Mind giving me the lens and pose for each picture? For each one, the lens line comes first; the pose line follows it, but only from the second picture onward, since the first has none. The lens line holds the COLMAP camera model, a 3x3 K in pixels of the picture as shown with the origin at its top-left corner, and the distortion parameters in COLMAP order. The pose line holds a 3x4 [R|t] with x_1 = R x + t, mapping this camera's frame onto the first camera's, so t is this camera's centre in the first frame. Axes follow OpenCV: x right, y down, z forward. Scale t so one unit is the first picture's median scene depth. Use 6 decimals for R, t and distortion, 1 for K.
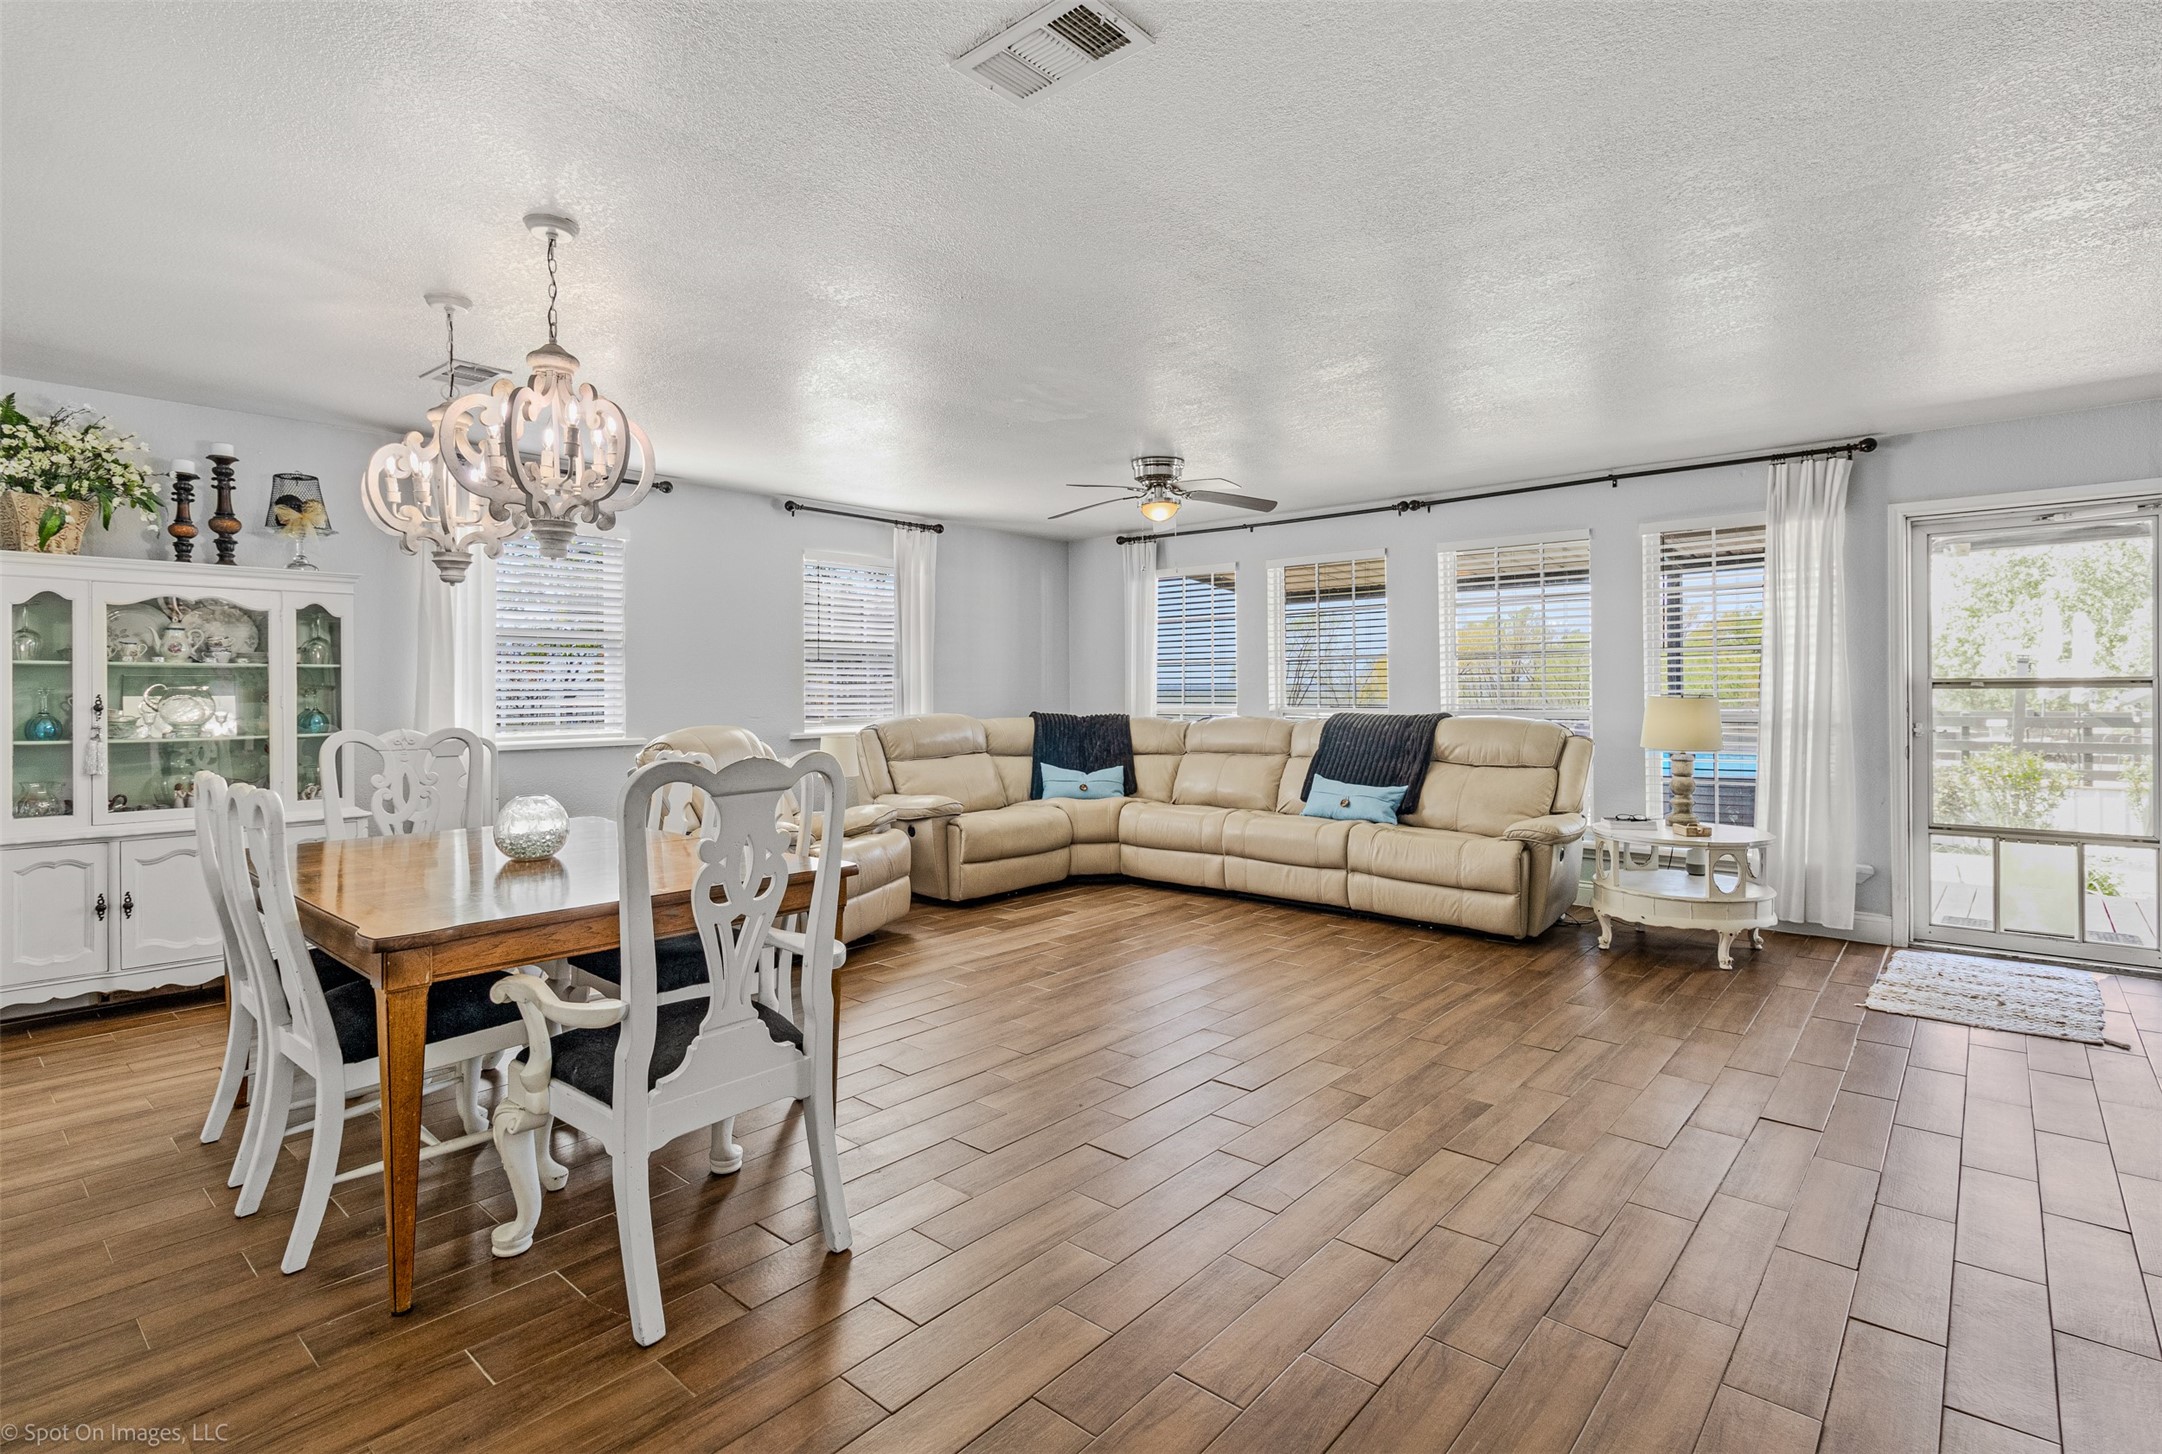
lens RADIAL K [[1046.3, 0, 1120.7], [0, 1046.3, 705.5], [0, 0, 1]] dist [0.013797, 0.000113]
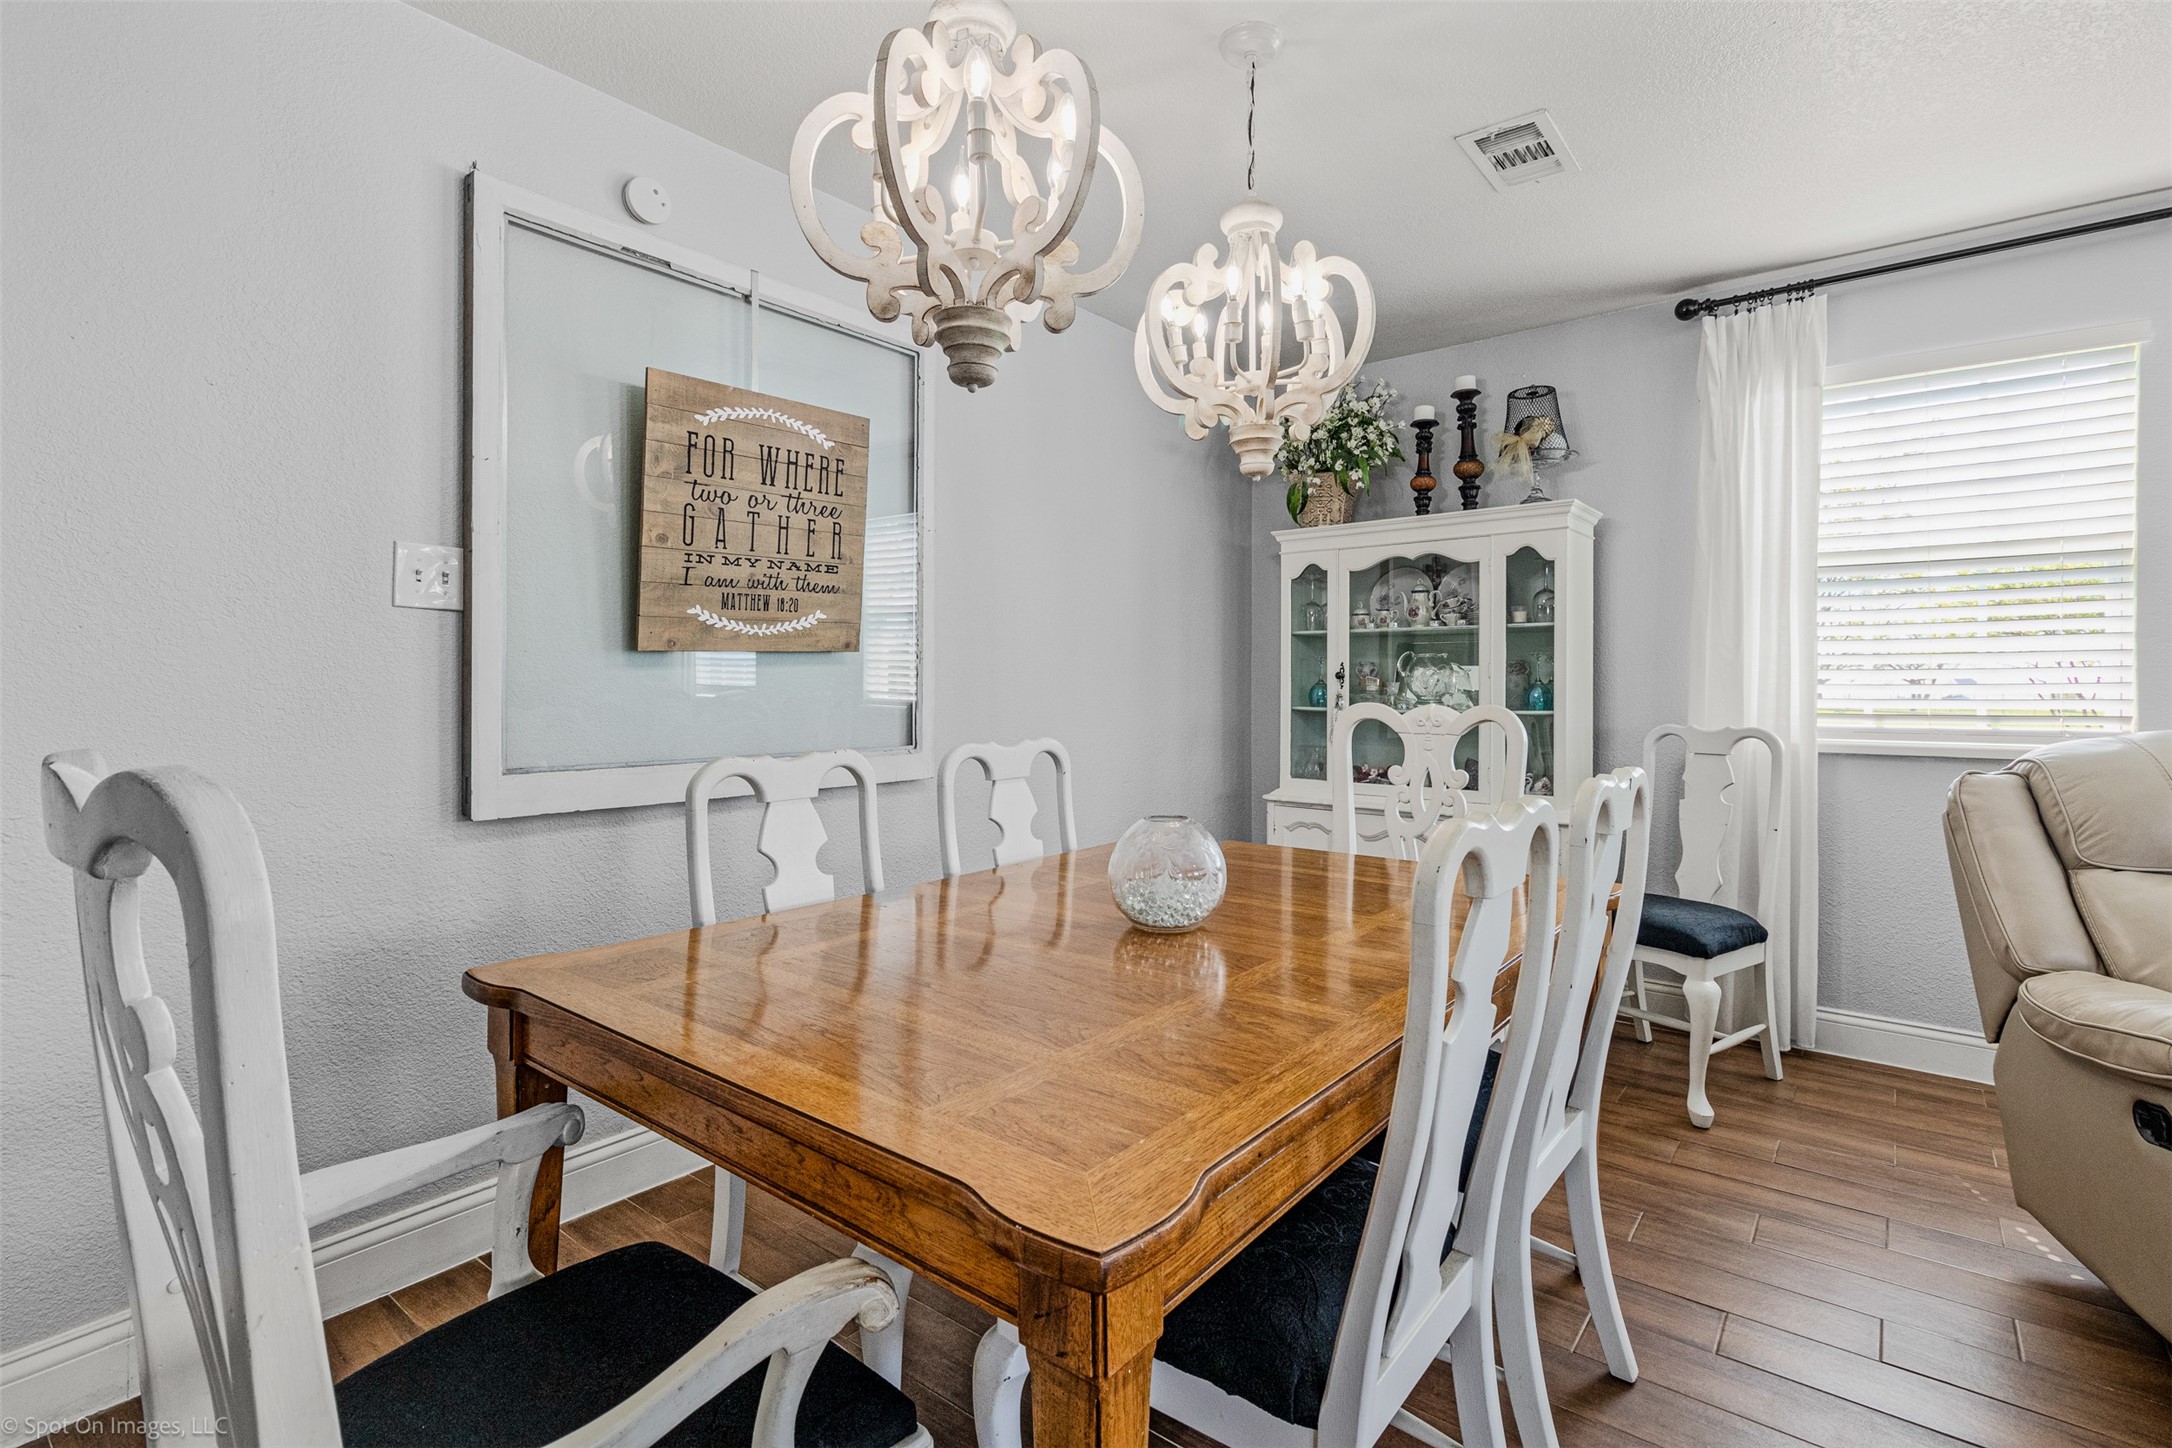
lens RADIAL K [[1051.1, 0, 1098.5], [0, 1051.1, 683.6], [0, 0, 1]] dist [0.013797, 0.000113]
pose [[0.006753, 0.003754, -0.999970, 0.026828], [-0.013093, 0.999908, 0.003666, 0.008880], [0.999891, 0.013068, 0.006802, 0.714456]]
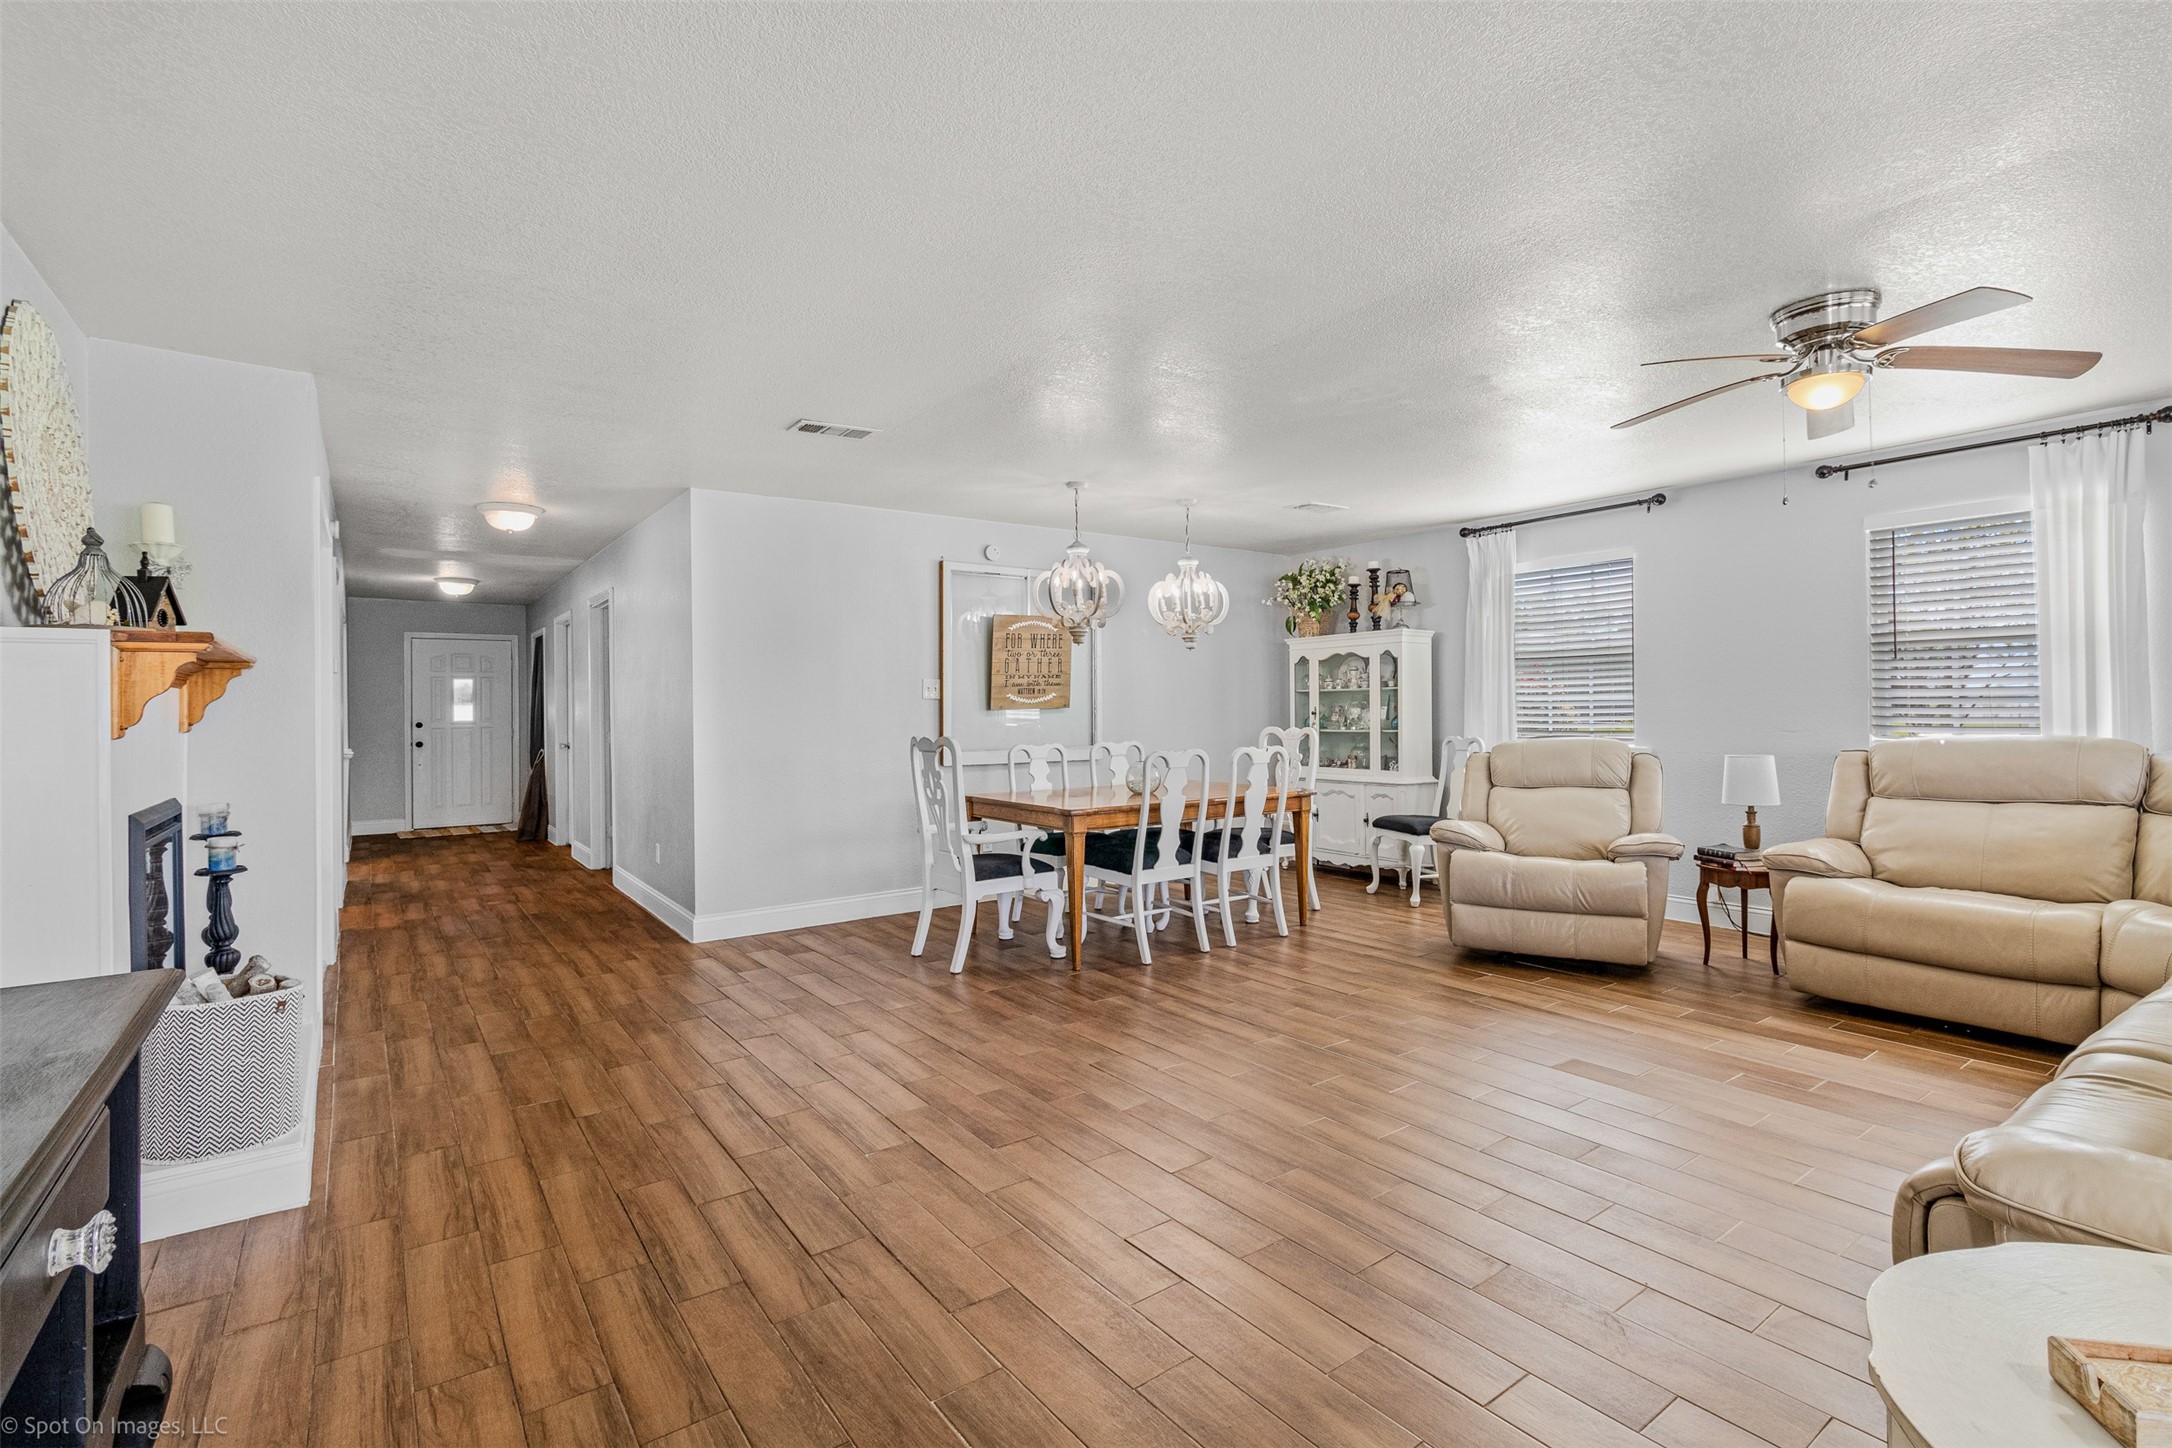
lens RADIAL K [[1051.1, 0, 1084.5], [0, 1051.1, 714.8], [0, 0, 1]] dist [0.013797, 0.000113]
pose [[-0.275904, 0.010287, -0.961130, 0.975398], [-0.001125, 0.999939, 0.011025, -0.014456], [0.961185, 0.004123, -0.275875, 1.056231]]
